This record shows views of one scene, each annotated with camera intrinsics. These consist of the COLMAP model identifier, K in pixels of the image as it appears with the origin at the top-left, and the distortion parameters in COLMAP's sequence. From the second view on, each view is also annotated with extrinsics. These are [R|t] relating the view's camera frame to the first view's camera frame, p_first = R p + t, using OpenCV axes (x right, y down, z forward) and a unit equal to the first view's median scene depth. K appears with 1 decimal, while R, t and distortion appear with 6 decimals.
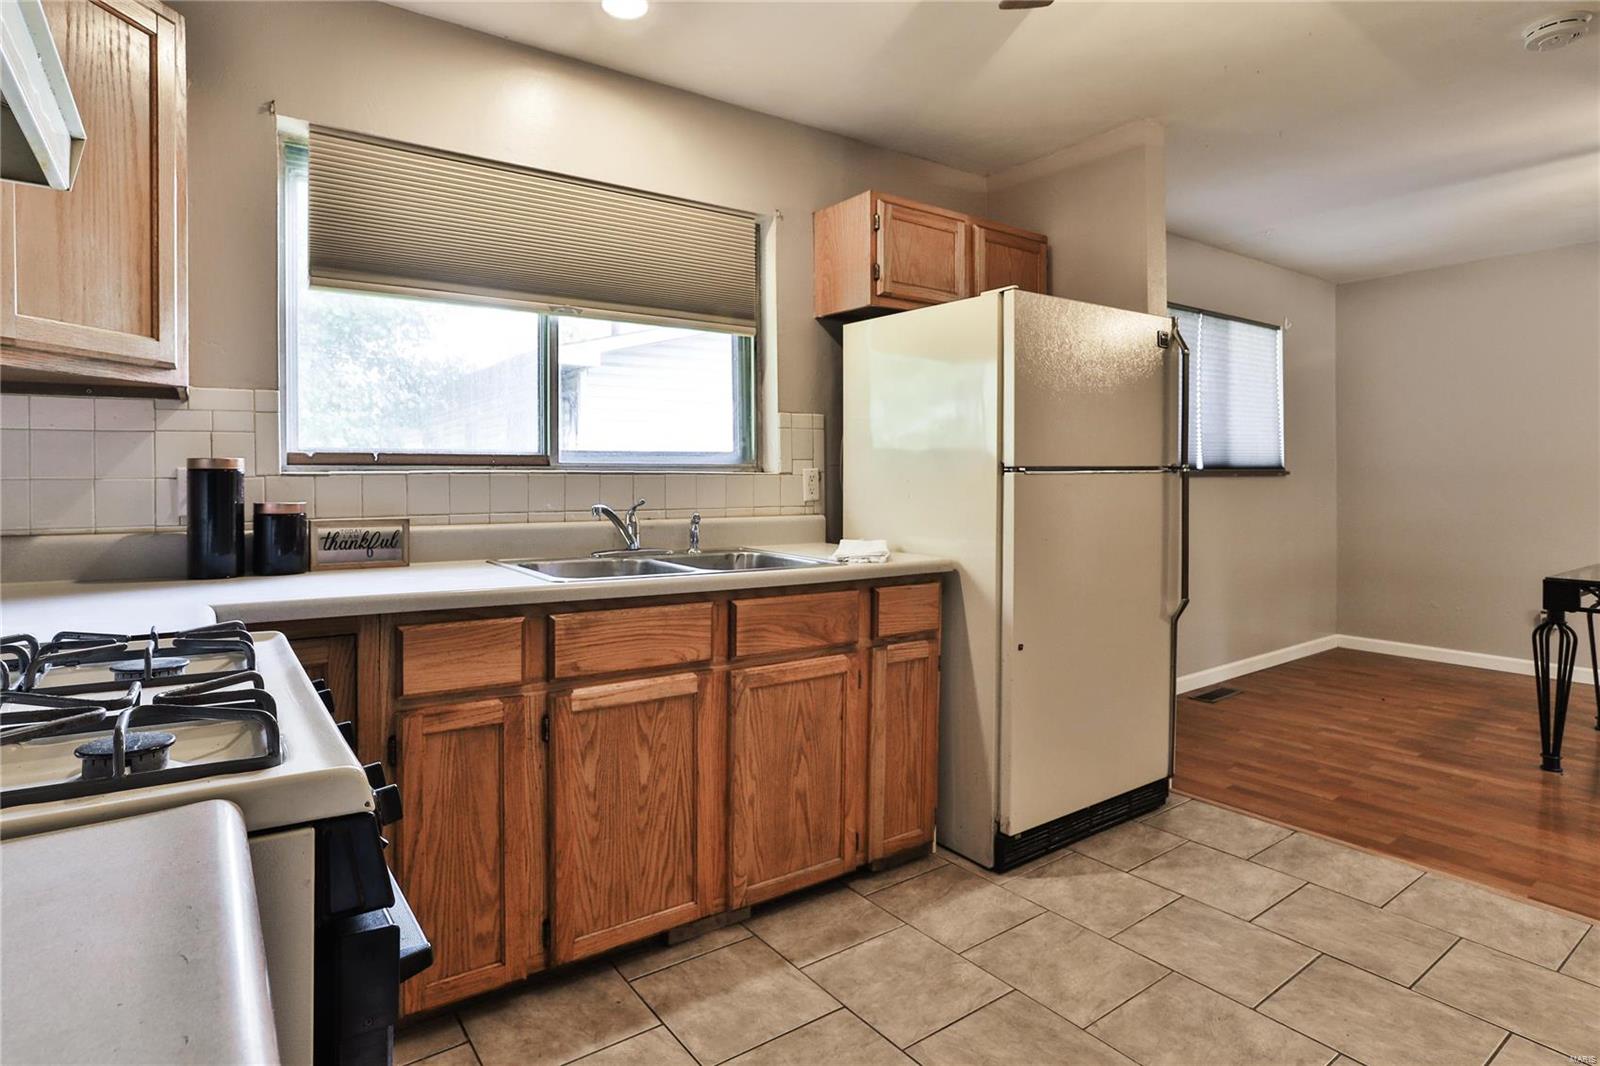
lens RADIAL K [[839.8, 0, 786.9], [0, 839.8, 479.5], [0, 0, 1]] dist [-0.062261, 0.037711]
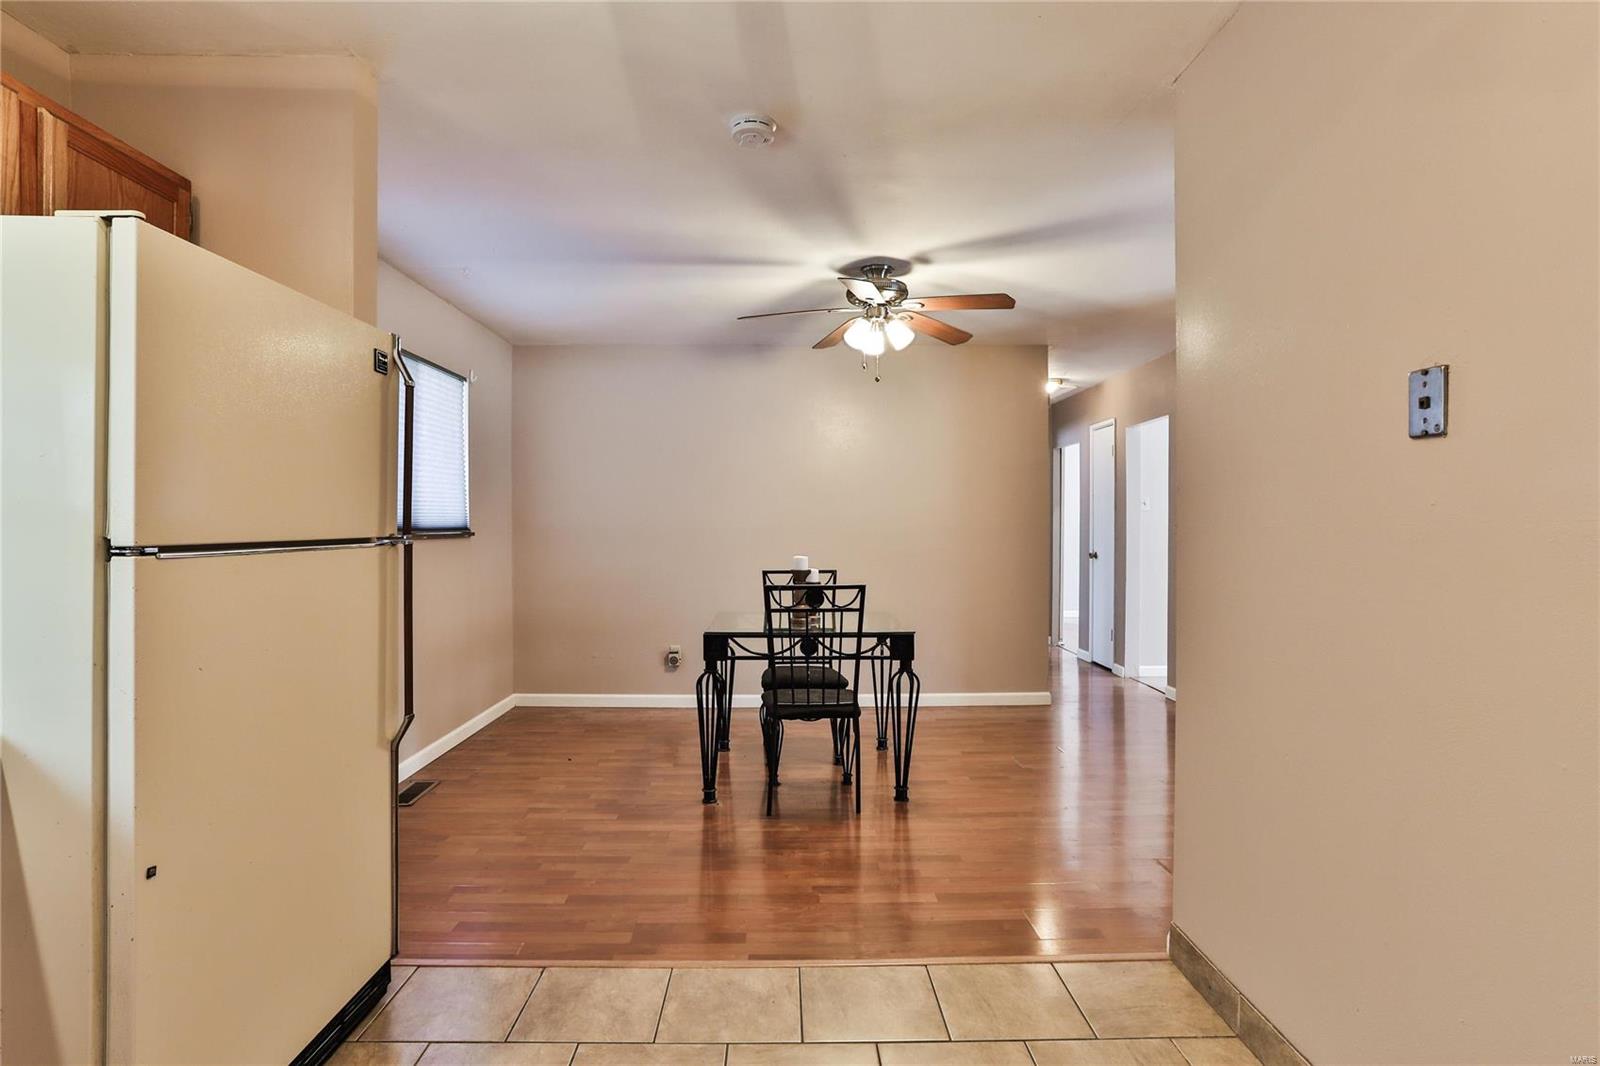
lens RADIAL K [[831.4, 0, 788.6], [0, 831.4, 531.1], [0, 0, 1]] dist [-0.064949, 0.037912]
pose [[0.572018, -0.000580, 0.820241, 0.083986], [-0.000087, 1.000000, 0.000768, -0.025717], [-0.820241, -0.000511, 0.572018, 0.352088]]
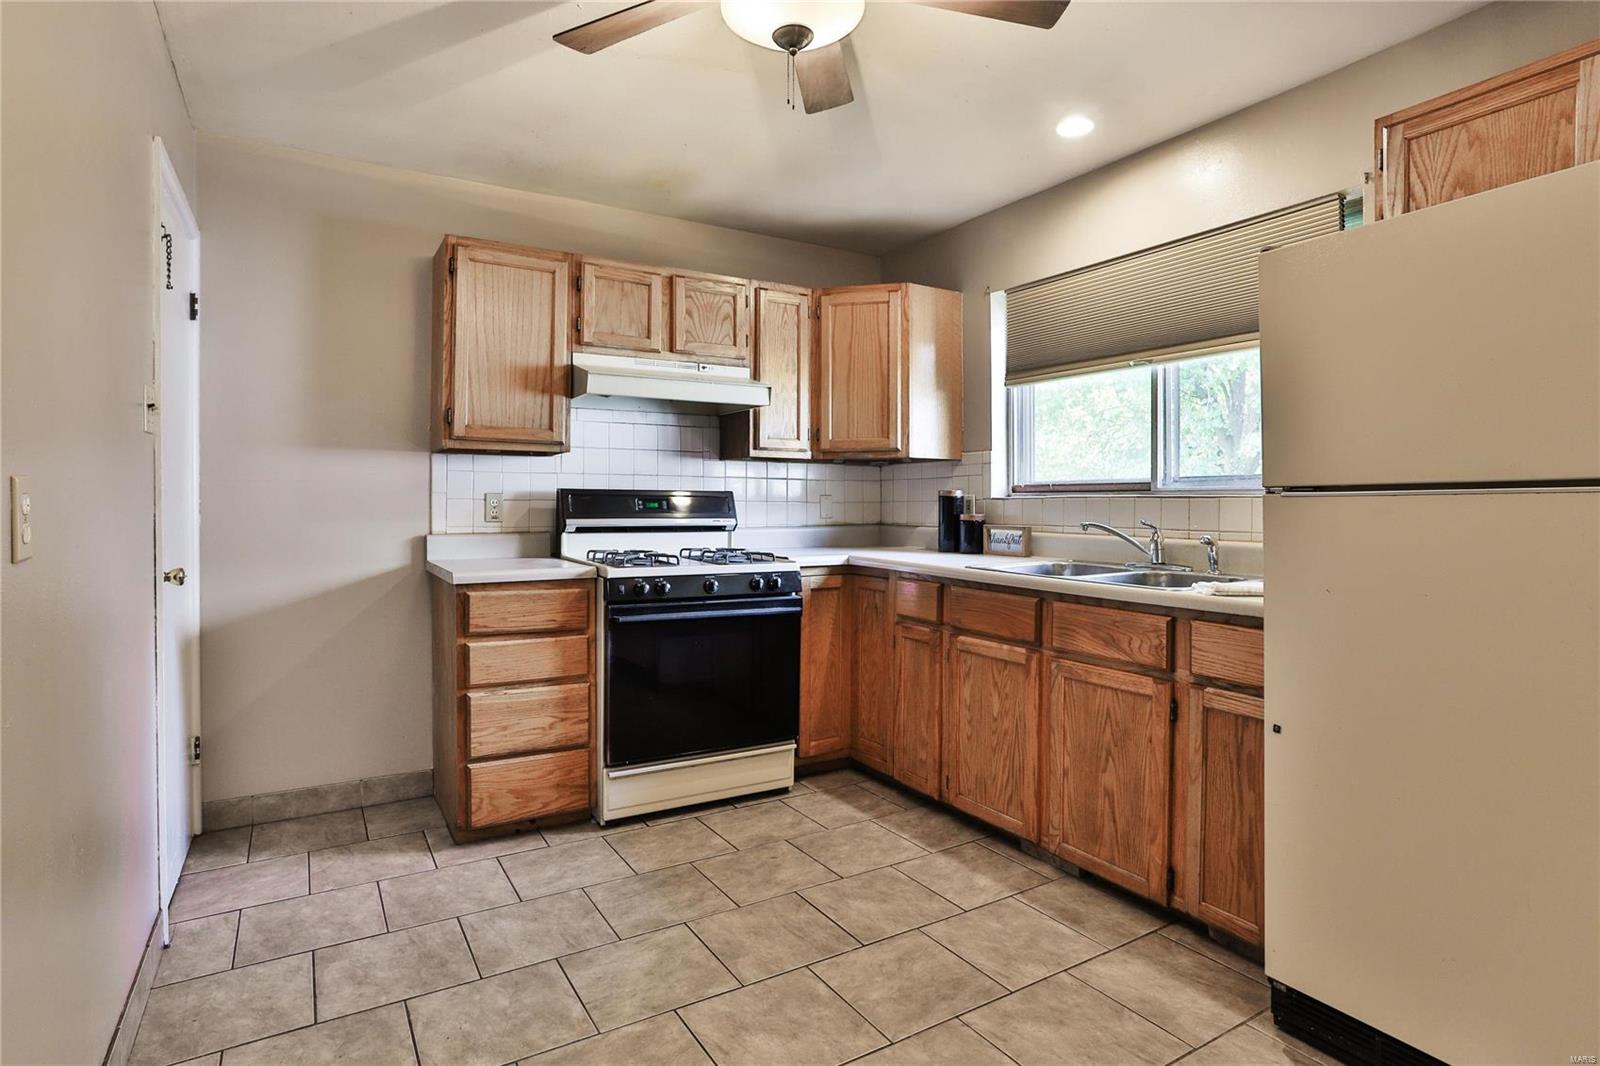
lens RADIAL K [[831.8, 0, 802.8], [0, 831.8, 513.1], [0, 0, 1]] dist [-0.059235, 0.035526]
pose [[-0.060983, 0.015036, -0.998026, 1.041716], [-0.001964, 0.999883, 0.015184, -0.001475], [0.998137, 0.002886, -0.060946, 0.630074]]
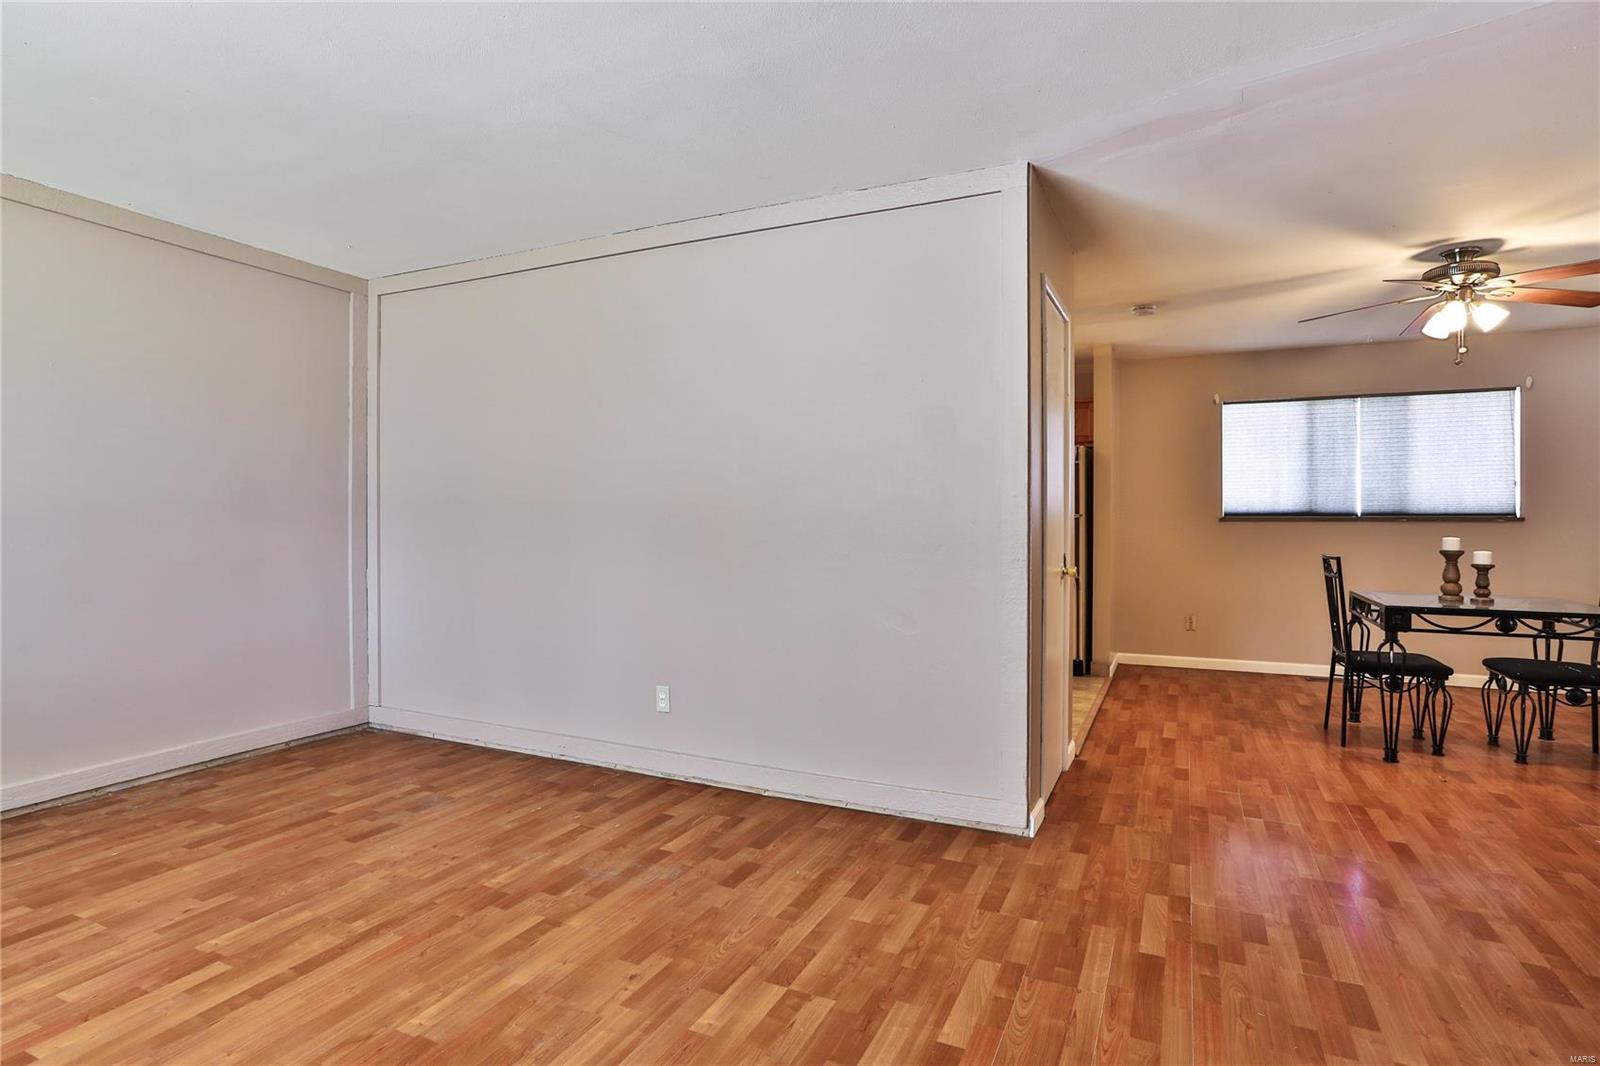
lens RADIAL K [[803.2, 0, 772.1], [0, 803.2, 530.9], [0, 0, 1]] dist [-0.071947, 0.027867]
pose [[0.464122, 0.019756, -0.885551, 2.297170], [-0.007008, 0.999802, 0.018631, -0.009033], [0.885744, -0.002441, 0.464169, -0.791452]]
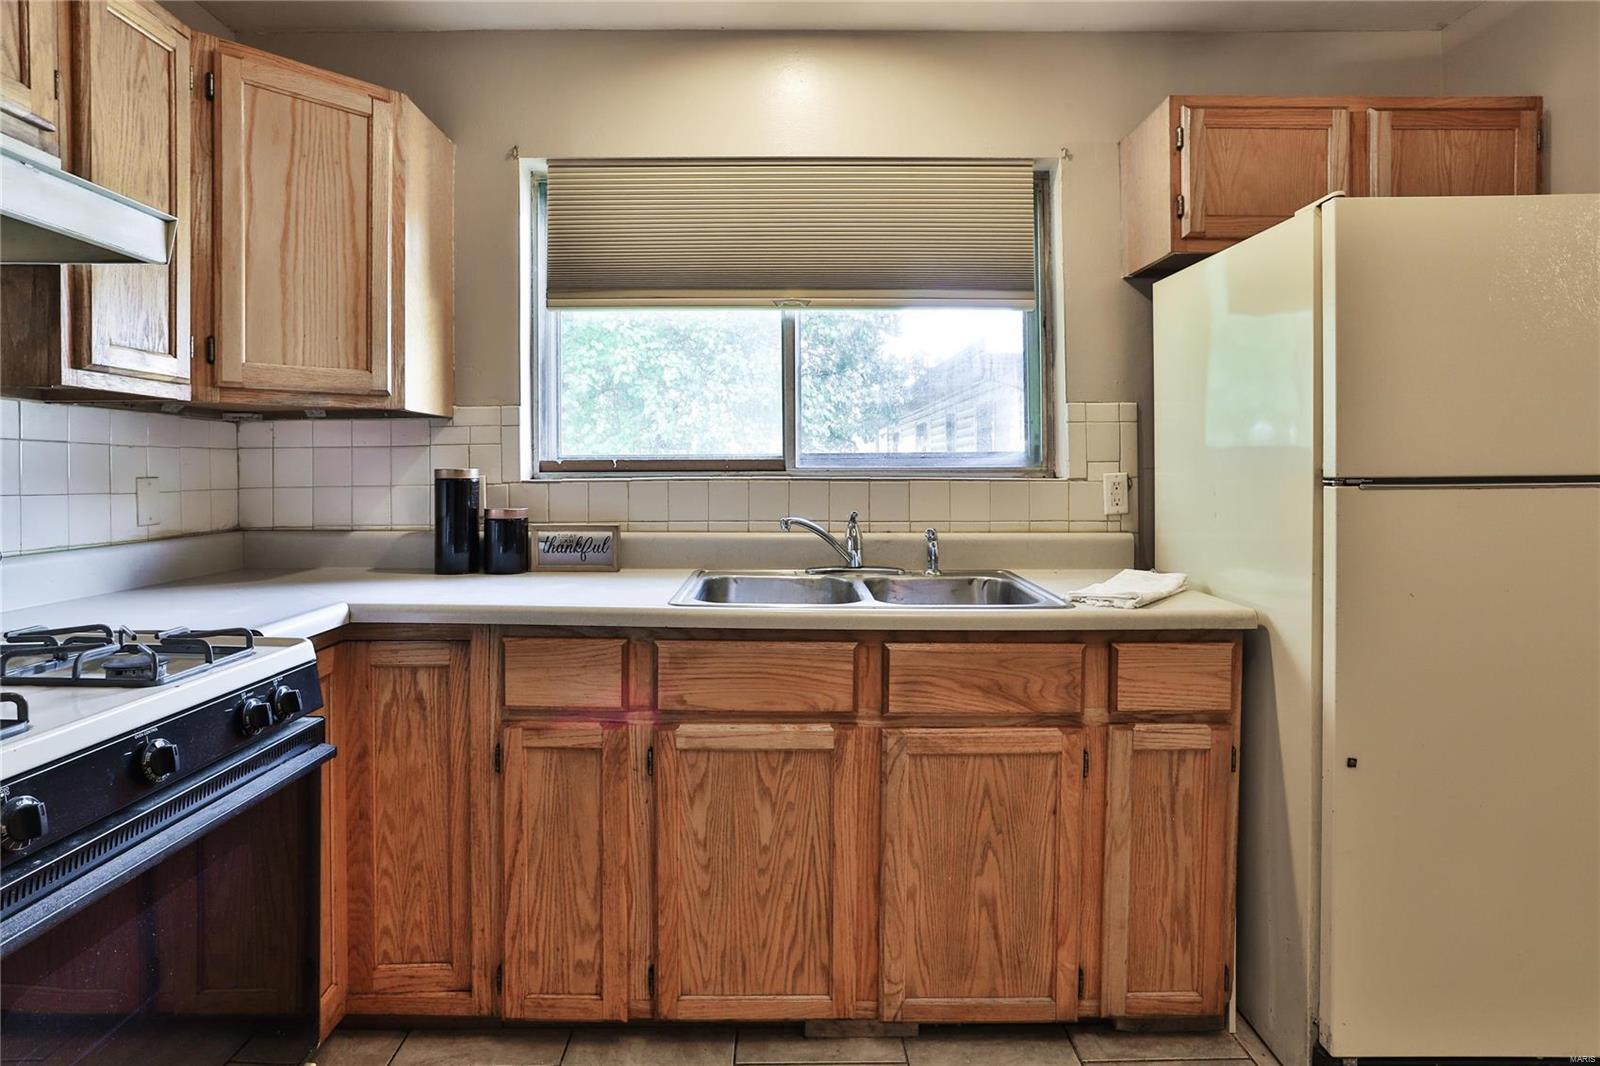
lens RADIAL K [[845.0, 0, 795.6], [0, 845.0, 468.8], [0, 0, 1]] dist [-0.053069, 0.028379]
pose [[0.823973, 0.001389, -0.566628, 0.290722], [-0.000432, 0.999998, 0.001823, -0.023080], [0.566630, -0.001258, 0.823972, 0.248056]]
